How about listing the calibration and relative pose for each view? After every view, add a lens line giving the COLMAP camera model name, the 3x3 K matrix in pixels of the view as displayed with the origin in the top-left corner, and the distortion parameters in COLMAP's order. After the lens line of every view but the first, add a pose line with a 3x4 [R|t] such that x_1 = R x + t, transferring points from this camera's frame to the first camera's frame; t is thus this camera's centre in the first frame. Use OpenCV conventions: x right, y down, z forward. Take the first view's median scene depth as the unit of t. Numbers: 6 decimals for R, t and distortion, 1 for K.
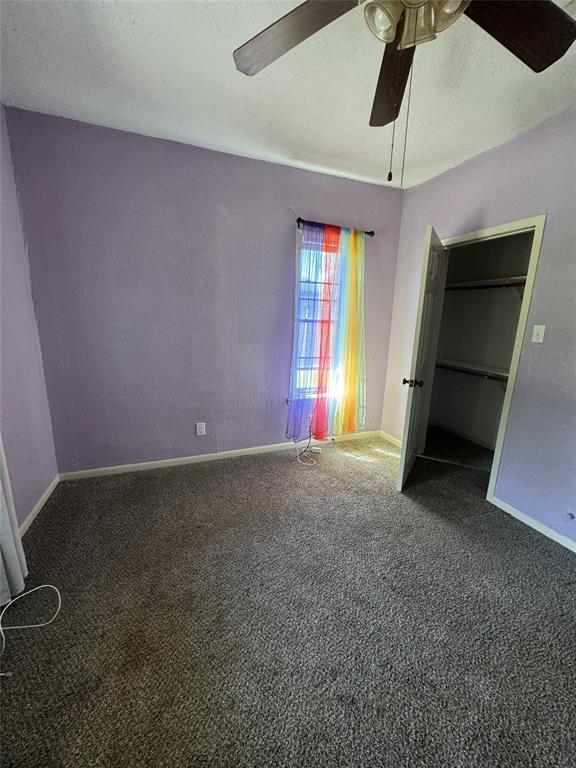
lens RADIAL K [[308.4, 0, 288.5], [0, 308.4, 383.1], [0, 0, 1]] dist [-0.003719, 0.000268]
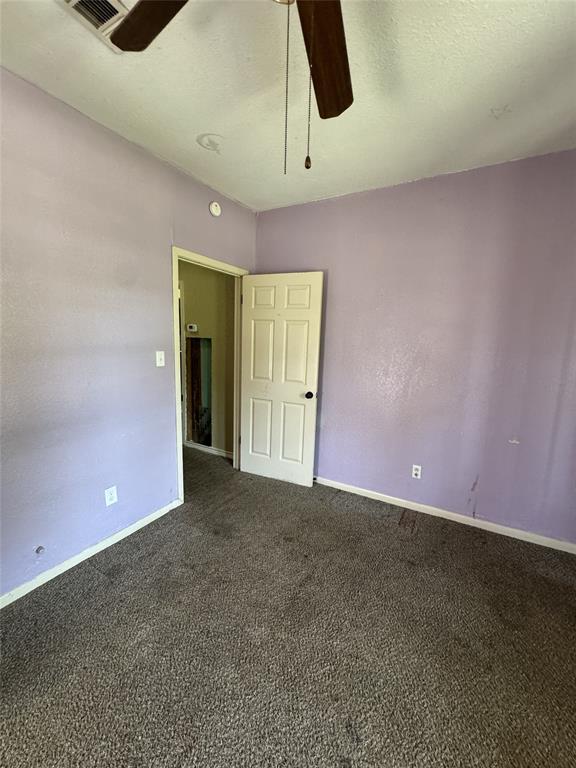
lens RADIAL K [[308.4, 0, 286.1], [0, 308.4, 383.7], [0, 0, 1]] dist [-0.003719, 0.000268]
pose [[-0.637361, -0.166048, 0.752462, -0.100353], [0.128249, 0.940028, 0.316070, -0.159963], [-0.759818, 0.297953, -0.577842, 0.619935]]
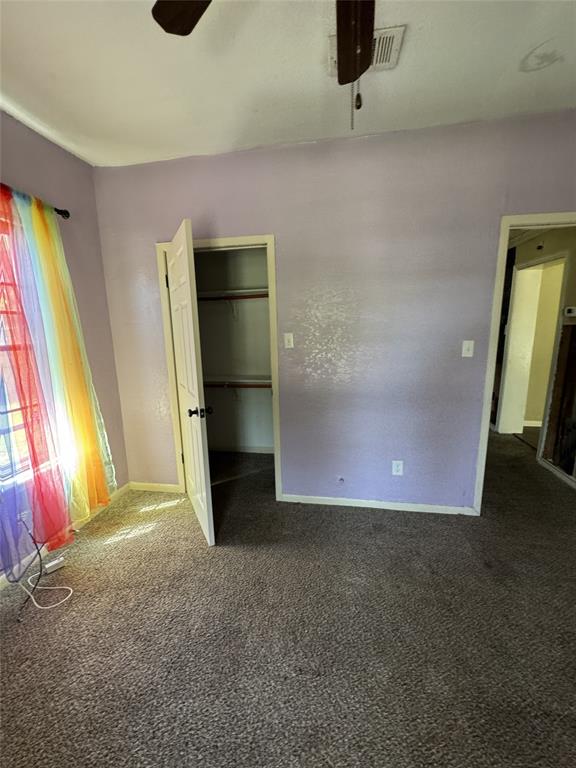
lens RADIAL K [[308.4, 0, 288.3], [0, 308.4, 382.8], [0, 0, 1]] dist [-0.003719, 0.000268]
pose [[0.509341, -0.190676, 0.839175, -0.133349], [0.229241, 0.969972, 0.081256, -0.080846], [-0.829470, 0.150986, 0.537758, 0.330920]]
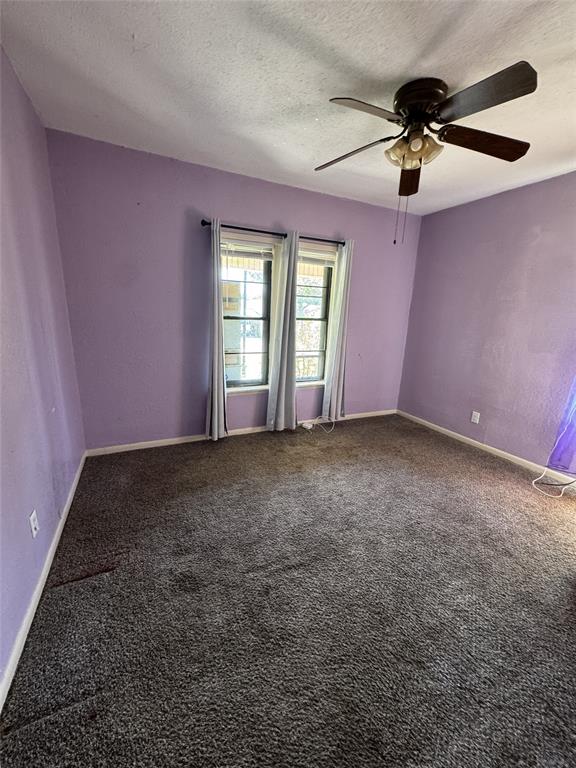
lens RADIAL K [[308.4, 0, 290.0], [0, 308.4, 386.3], [0, 0, 1]] dist [-0.003719, 0.000268]
pose [[0.091601, 0.210877, -0.973211, 0.890633], [-0.263558, 0.947602, 0.180521, 0.008720], [0.960285, 0.239962, 0.142379, 0.117826]]
